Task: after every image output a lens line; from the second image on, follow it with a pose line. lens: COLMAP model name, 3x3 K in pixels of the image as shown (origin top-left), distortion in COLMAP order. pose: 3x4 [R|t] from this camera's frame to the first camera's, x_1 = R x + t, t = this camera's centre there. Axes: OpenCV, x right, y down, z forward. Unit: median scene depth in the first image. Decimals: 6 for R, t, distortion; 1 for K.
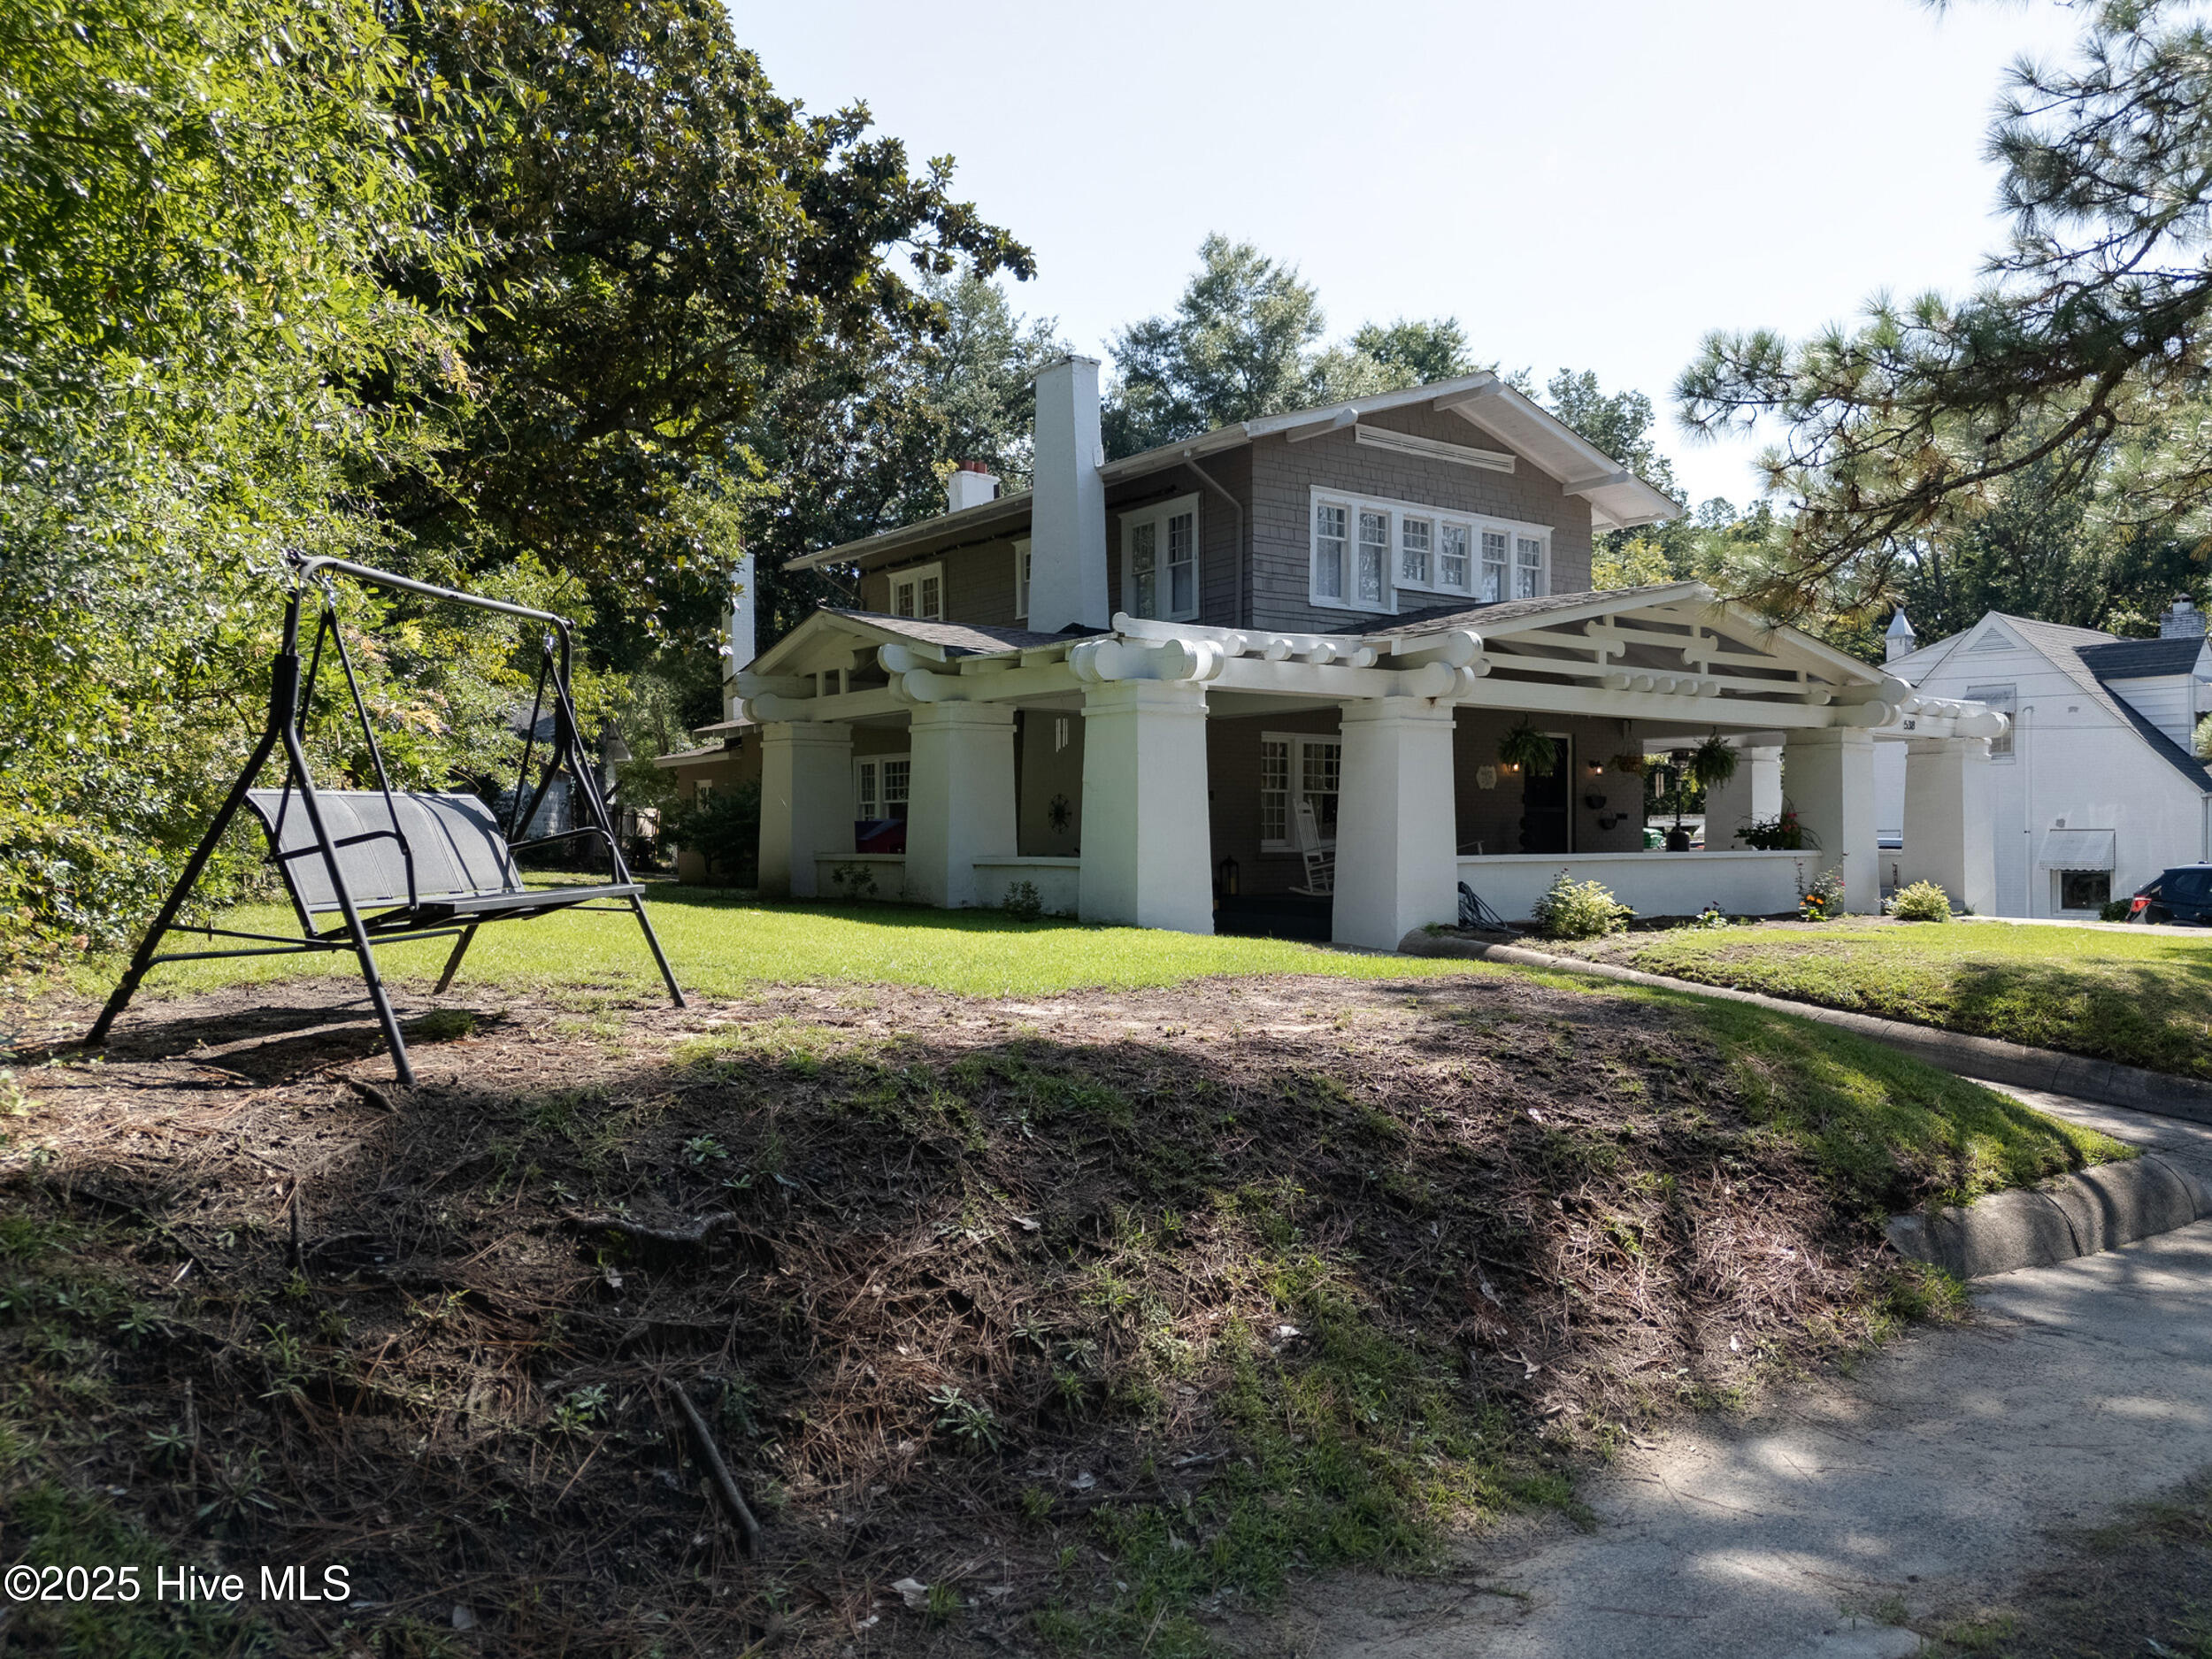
lens RADIAL K [[1633.2, 0, 1119.8], [0, 1633.2, 832.7], [0, 0, 1]] dist [0.034908, 0.000648]
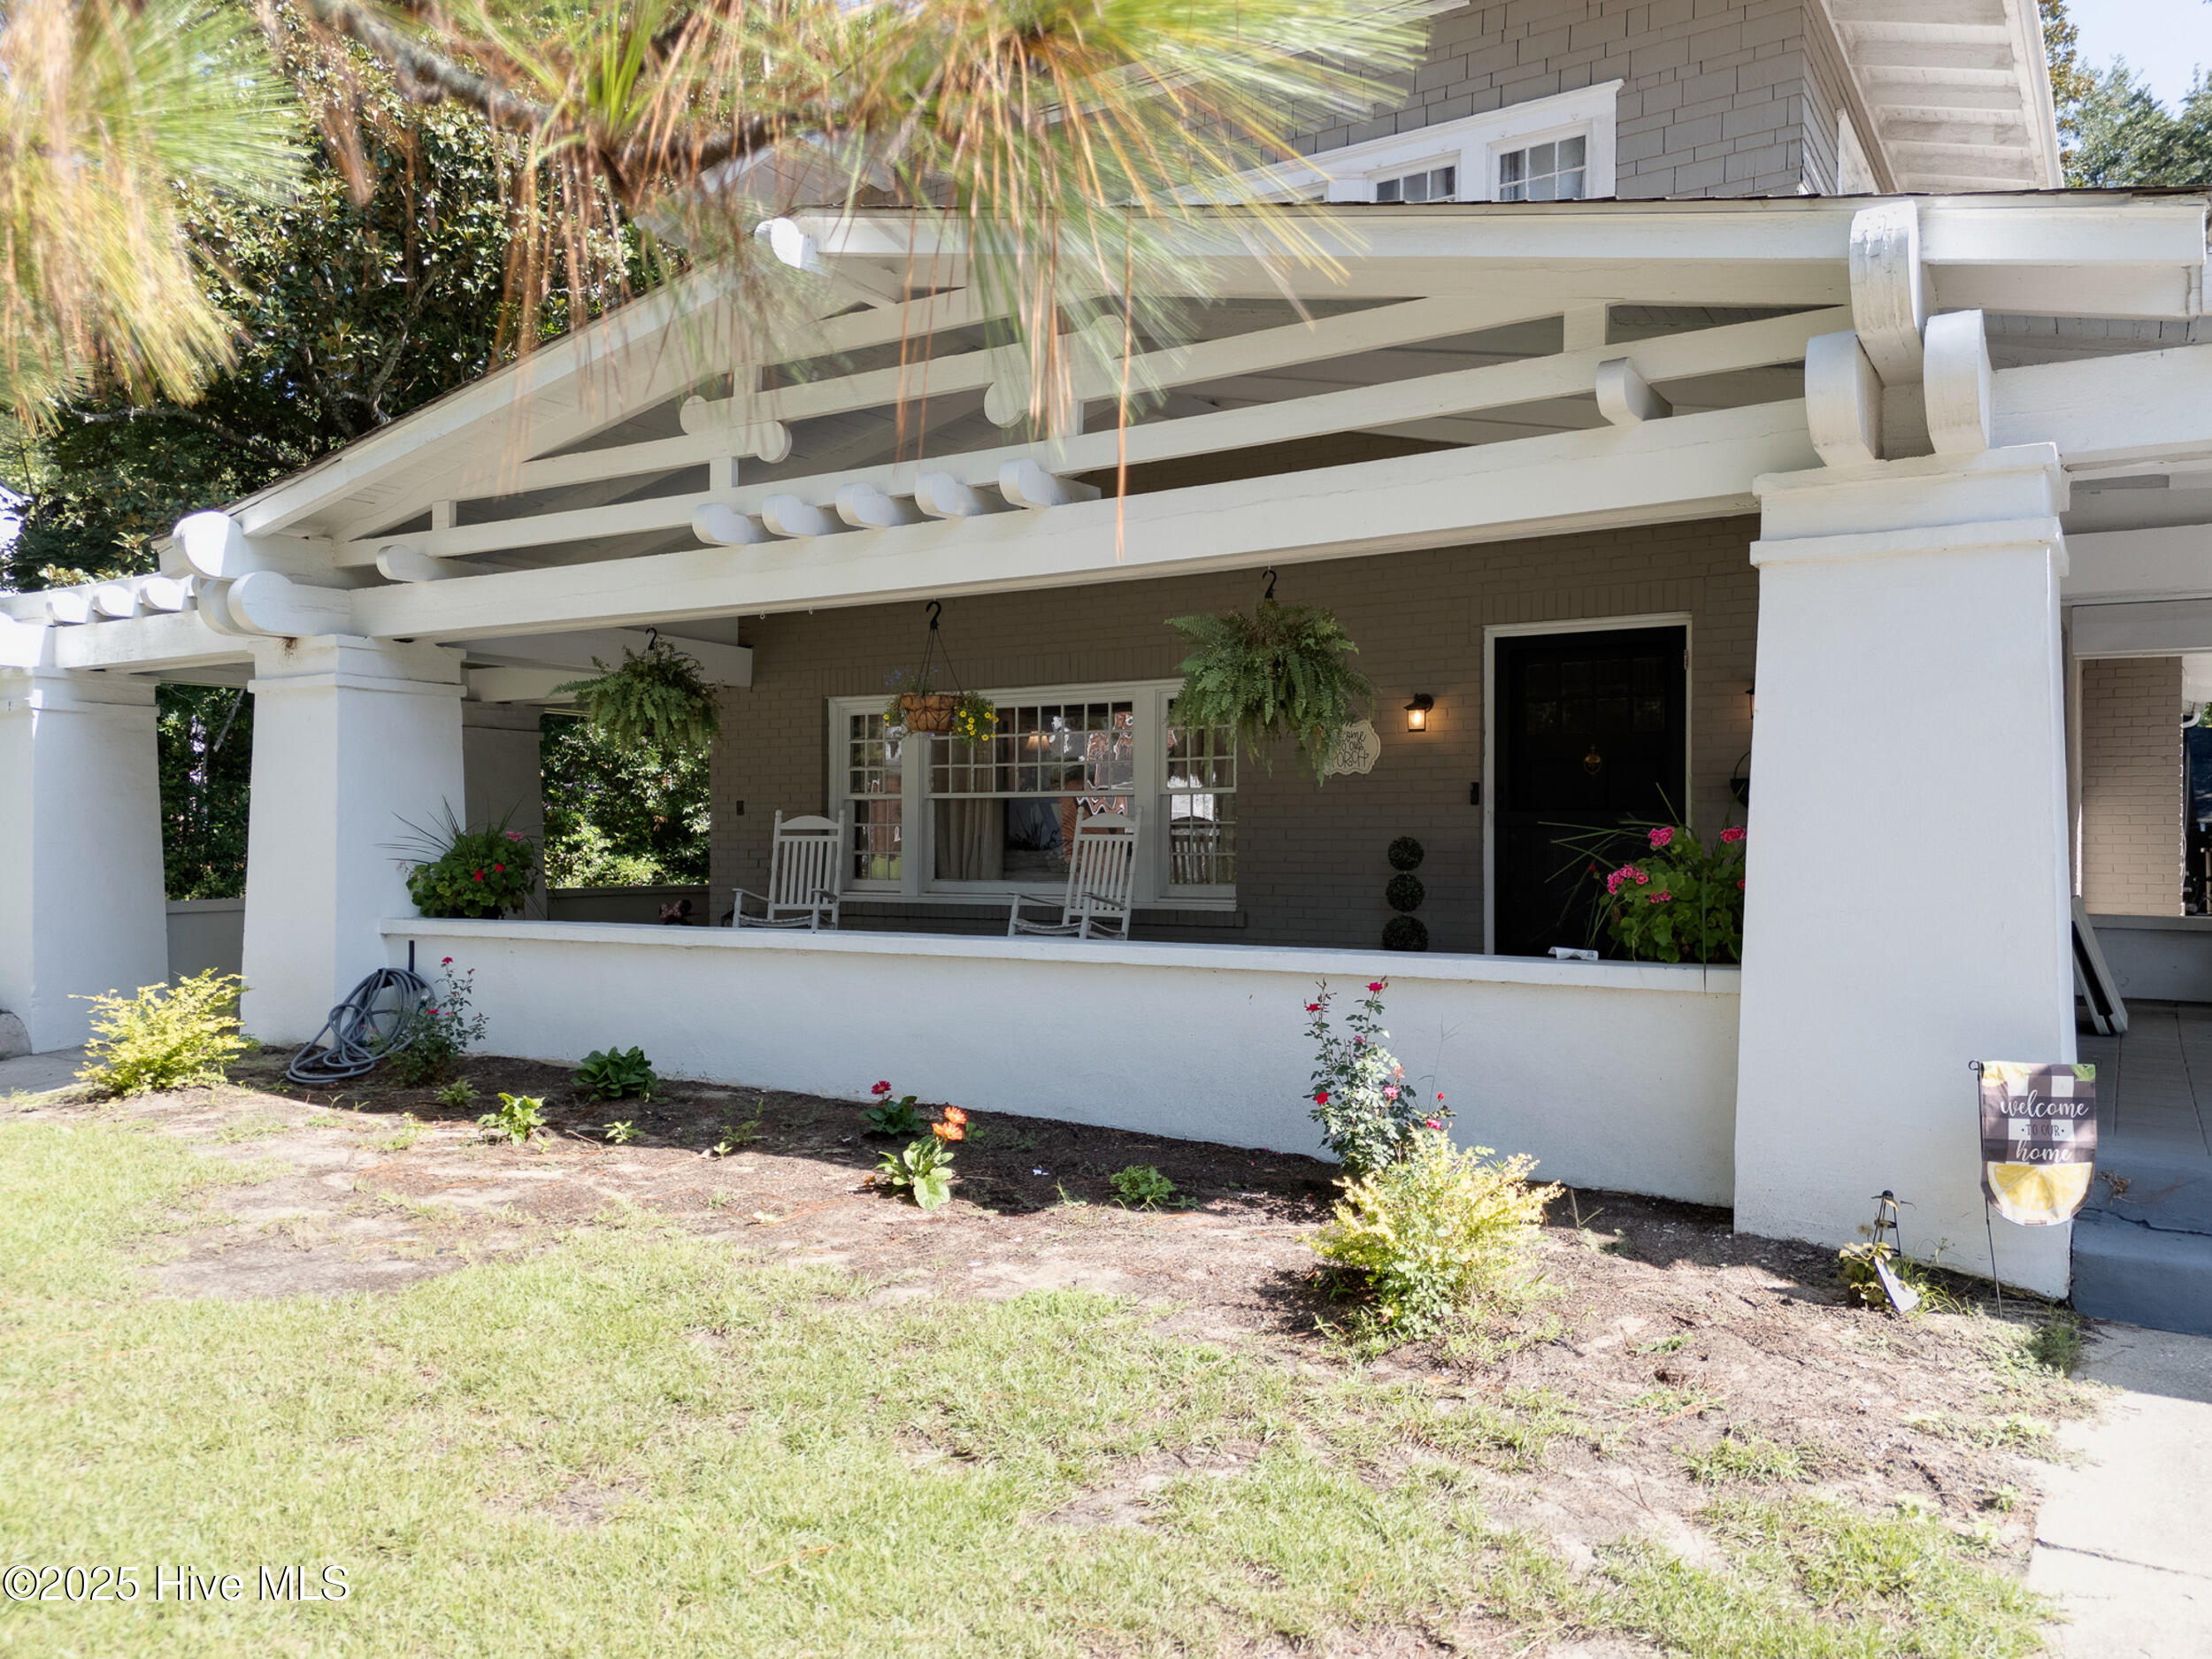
lens RADIAL K [[1633.2, 0, 1119.8], [0, 1633.2, 832.7], [0, 0, 1]] dist [0.034908, 0.000648]
pose [[0.348071, -0.003931, -0.937460, 0.691933], [-0.005009, 0.999969, -0.006052, -0.012213], [0.937455, 0.006802, 0.348041, 0.908608]]
